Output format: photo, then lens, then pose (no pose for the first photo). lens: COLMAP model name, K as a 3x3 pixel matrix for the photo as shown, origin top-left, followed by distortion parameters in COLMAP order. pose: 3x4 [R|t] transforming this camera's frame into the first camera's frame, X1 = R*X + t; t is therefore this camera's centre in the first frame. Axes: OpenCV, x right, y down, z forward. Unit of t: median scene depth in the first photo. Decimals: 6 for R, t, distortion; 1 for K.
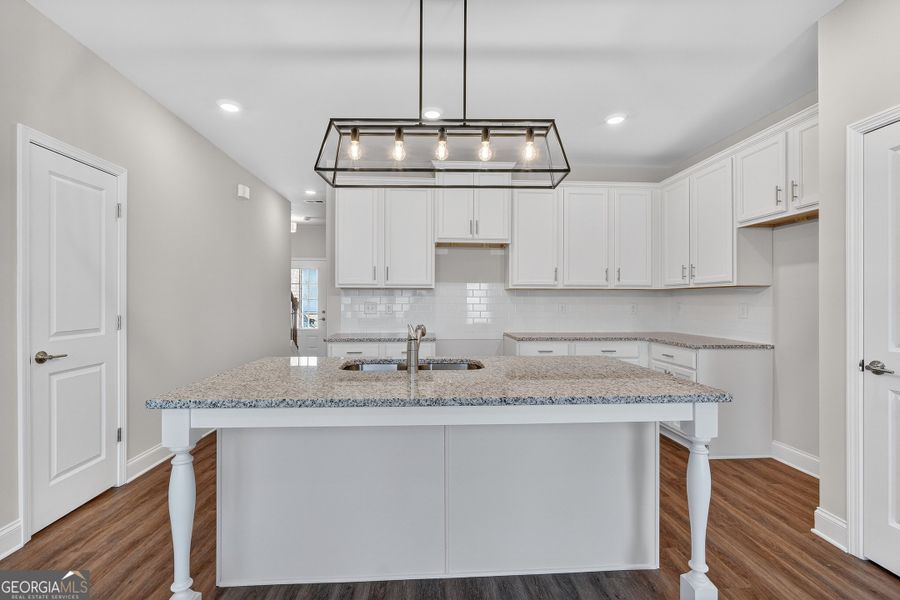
lens RADIAL K [[408.6, 0, 452.5], [0, 408.6, 302.8], [0, 0, 1]] dist [-0.000201, -0.000895]
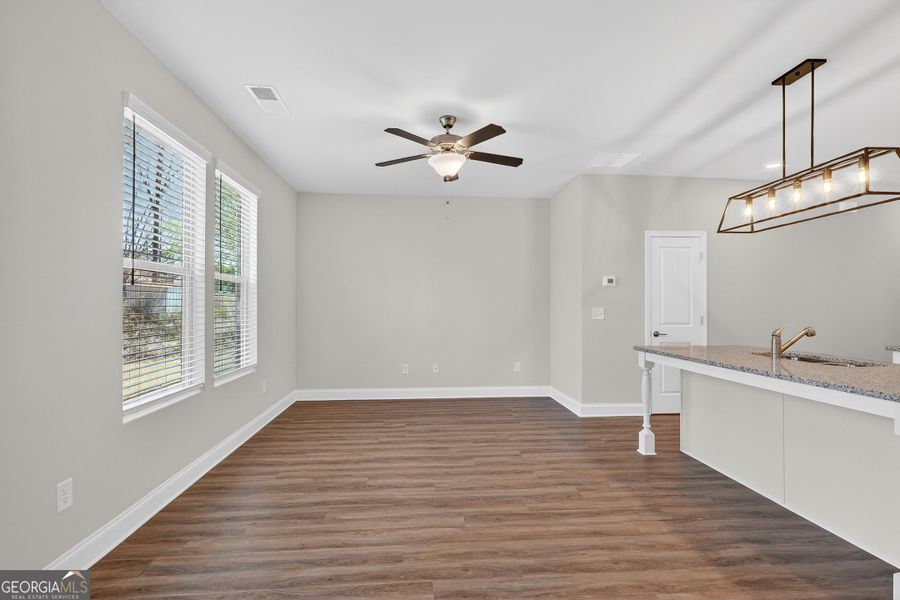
lens RADIAL K [[408.6, 0, 452.5], [0, 408.6, 302.8], [0, 0, 1]] dist [-0.000201, -0.000895]
pose [[0.027390, -0.009930, -0.999575, 0.949001], [-0.006907, 0.999925, -0.010123, -0.001649], [0.999601, 0.007181, 0.027320, -0.119834]]
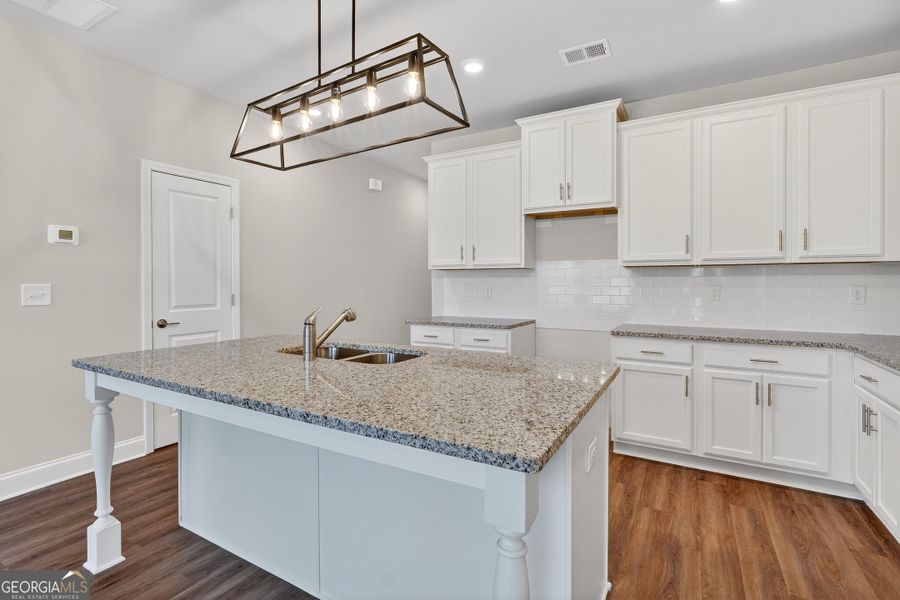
lens RADIAL K [[419.9, 0, 447.7], [0, 419.9, 287.7], [0, 0, 1]] dist [0.001718, -0.000195]
pose [[0.835633, 0.003479, -0.549277, 0.500686], [-0.000507, 0.999984, 0.005563, 0.002000], [0.549288, -0.004370, 0.835622, 0.280321]]
